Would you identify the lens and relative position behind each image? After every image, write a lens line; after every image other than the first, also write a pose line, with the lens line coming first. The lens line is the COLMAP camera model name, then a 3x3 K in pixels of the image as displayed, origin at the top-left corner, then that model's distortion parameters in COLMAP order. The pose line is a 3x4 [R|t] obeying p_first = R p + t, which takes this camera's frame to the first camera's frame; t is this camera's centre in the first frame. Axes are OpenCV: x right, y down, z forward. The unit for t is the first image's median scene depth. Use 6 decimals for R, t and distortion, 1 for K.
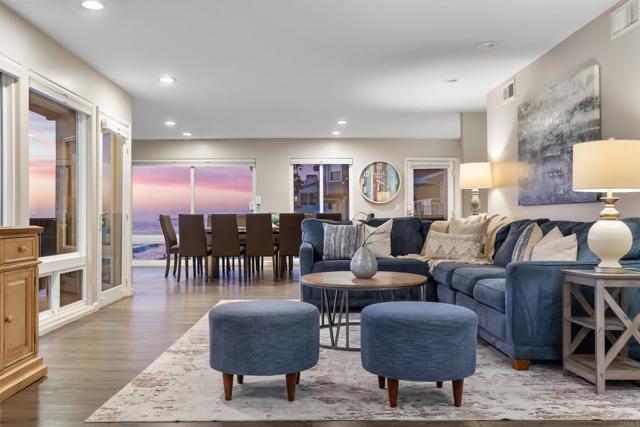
lens RADIAL K [[586.9, 0, 320.0], [0, 586.9, 213.5], [0, 0, 1]] dist [-0.000773, 0.000017]
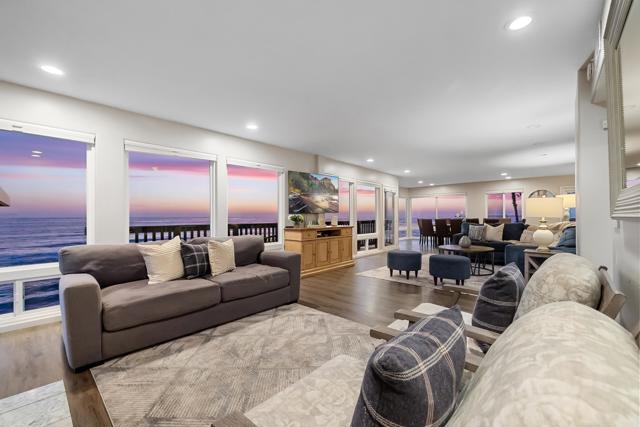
lens RADIAL K [[269.0, 0, 320.0], [0, 269.0, 213.5], [0, 0, 1]] dist [0.000644, 0.000053]
pose [[0.760122, -0.004127, -0.649767, 0.246805], [0.004041, 0.999991, -0.001624, -0.029120], [0.649767, -0.001391, 0.760132, -0.225270]]
